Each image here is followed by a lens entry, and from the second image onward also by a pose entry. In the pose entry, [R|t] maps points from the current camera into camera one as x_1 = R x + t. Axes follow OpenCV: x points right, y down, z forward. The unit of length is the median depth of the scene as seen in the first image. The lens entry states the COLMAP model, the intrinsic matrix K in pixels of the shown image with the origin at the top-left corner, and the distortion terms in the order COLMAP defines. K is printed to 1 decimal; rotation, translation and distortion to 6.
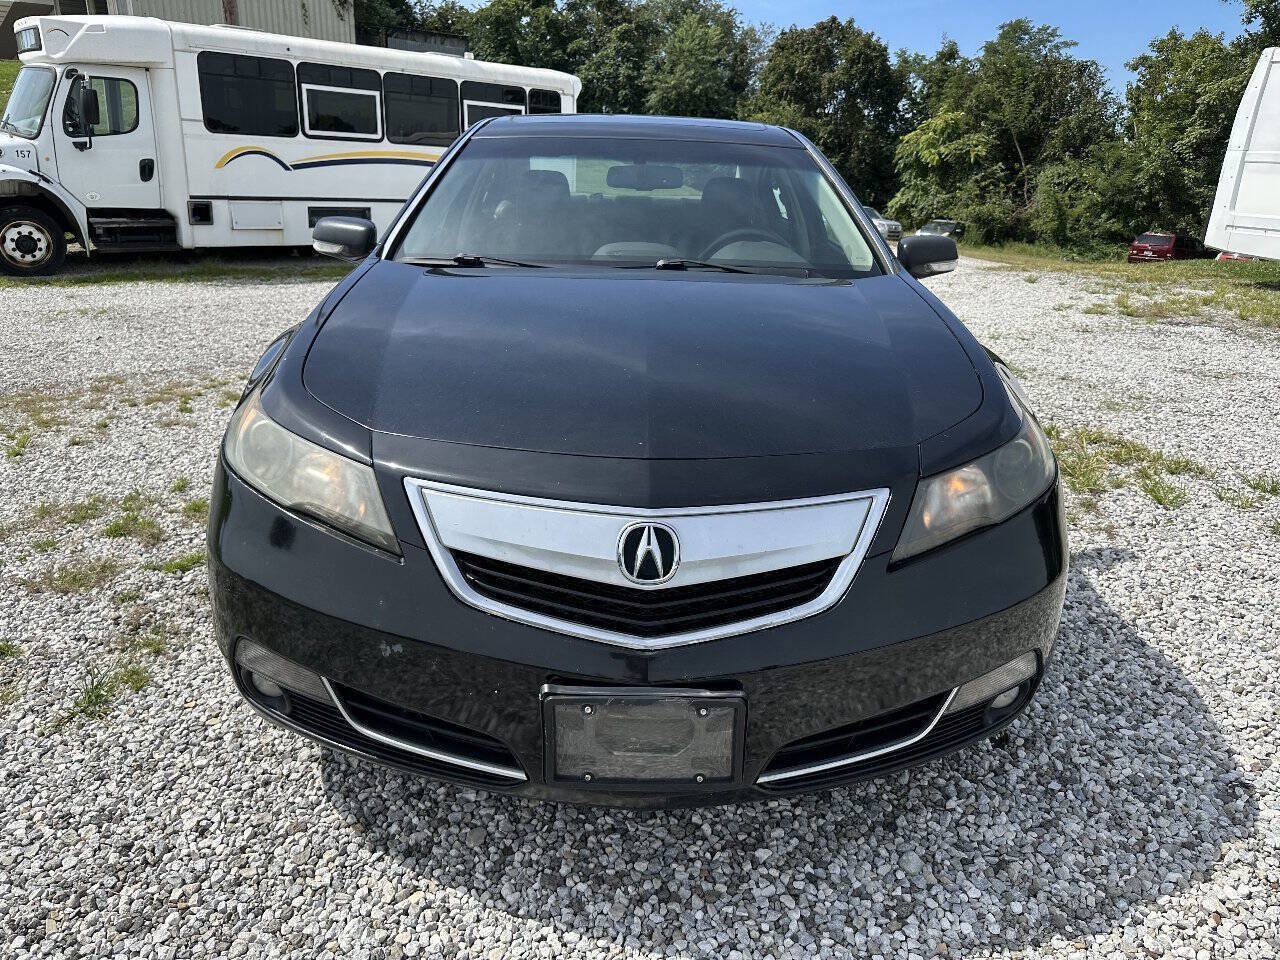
lens RADIAL K [[918.0, 0, 635.0], [0, 918.0, 481.7], [0, 0, 1]] dist [0.027648, -0.043014]
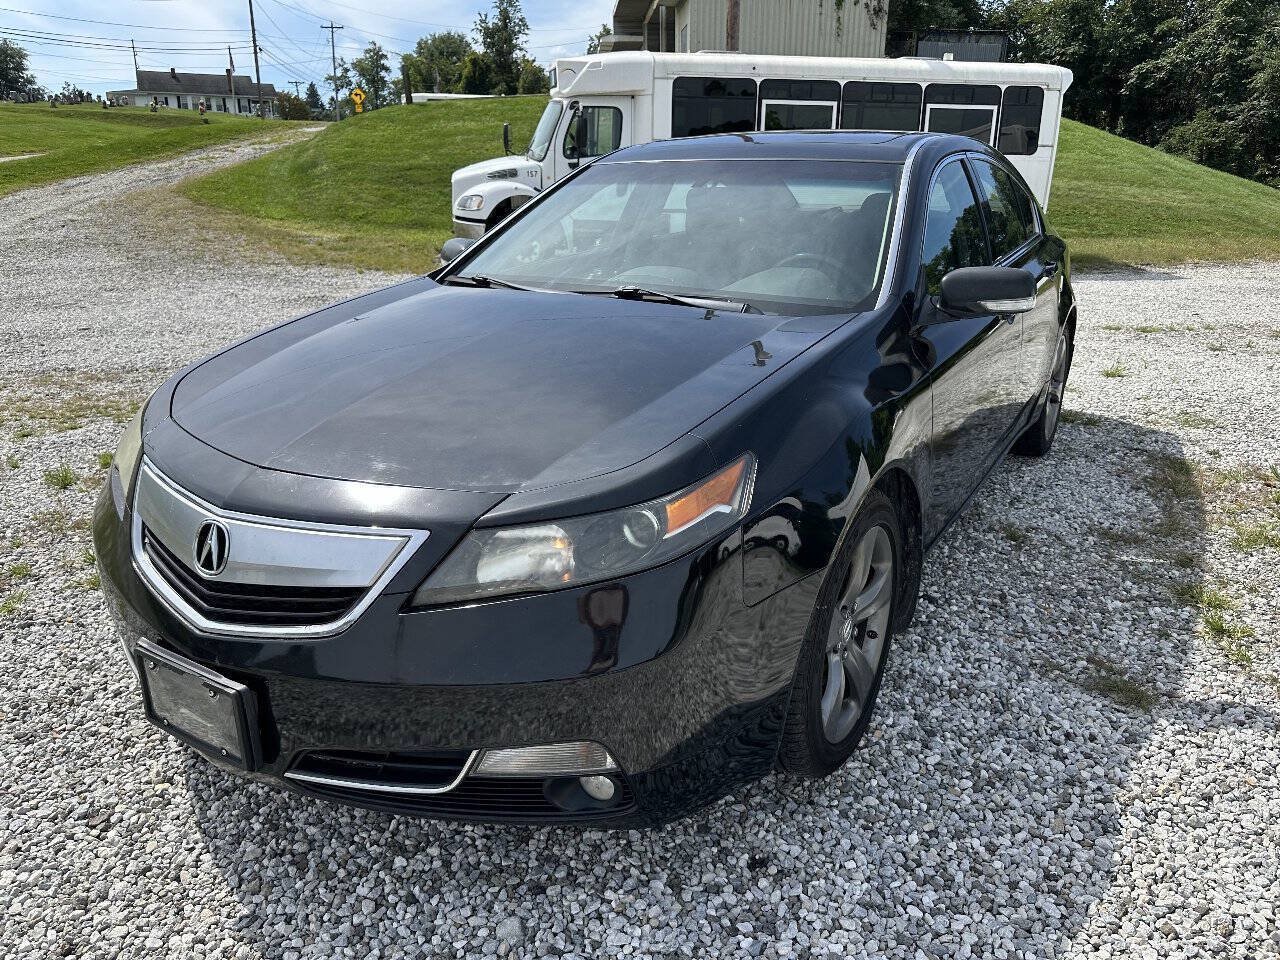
lens RADIAL K [[918.0, 0, 637.4], [0, 918.0, 487.3], [0, 0, 1]] dist [0.027648, -0.043014]
pose [[0.834106, 0.152856, -0.530003, 0.162075], [-0.151427, 0.987376, 0.046453, -0.019652], [0.530413, 0.041510, 0.846723, 0.046308]]
